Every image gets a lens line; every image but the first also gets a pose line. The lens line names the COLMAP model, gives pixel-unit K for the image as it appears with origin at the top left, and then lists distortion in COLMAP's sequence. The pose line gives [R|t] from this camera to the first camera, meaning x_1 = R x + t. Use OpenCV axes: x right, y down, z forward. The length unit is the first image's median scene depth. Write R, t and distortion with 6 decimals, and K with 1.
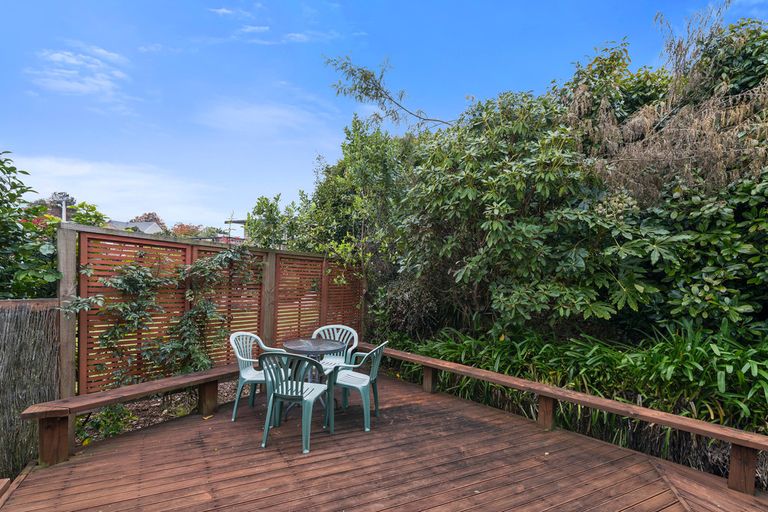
lens RADIAL K [[355.0, 0, 379.9], [0, 355.0, 269.9], [0, 0, 1]] dist [0.003457, 0.000375]
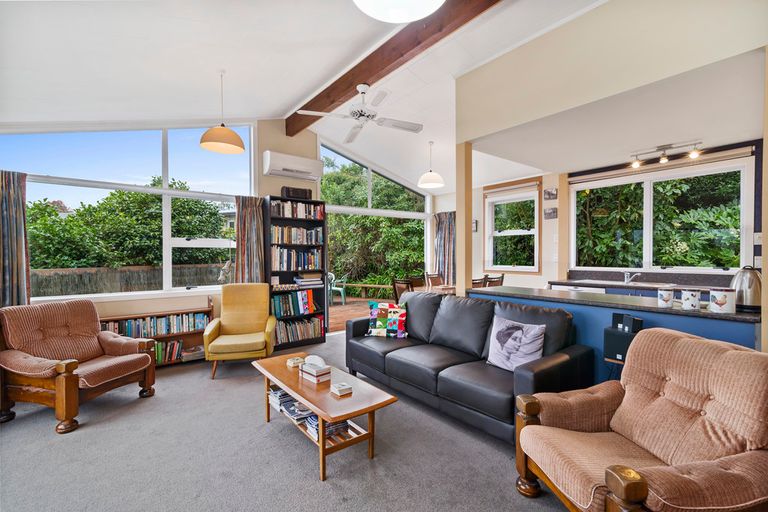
lens RADIAL K [[338.0, 0, 384.0], [0, 338.0, 256.0], [0, 0, 1]] dist [0.001433, 0.000166]
pose [[0.978137, -0.047496, 0.202466, -0.190959], [0.044792, 0.998836, 0.017919, 0.026470], [-0.203081, -0.008459, 0.979125, -1.379175]]
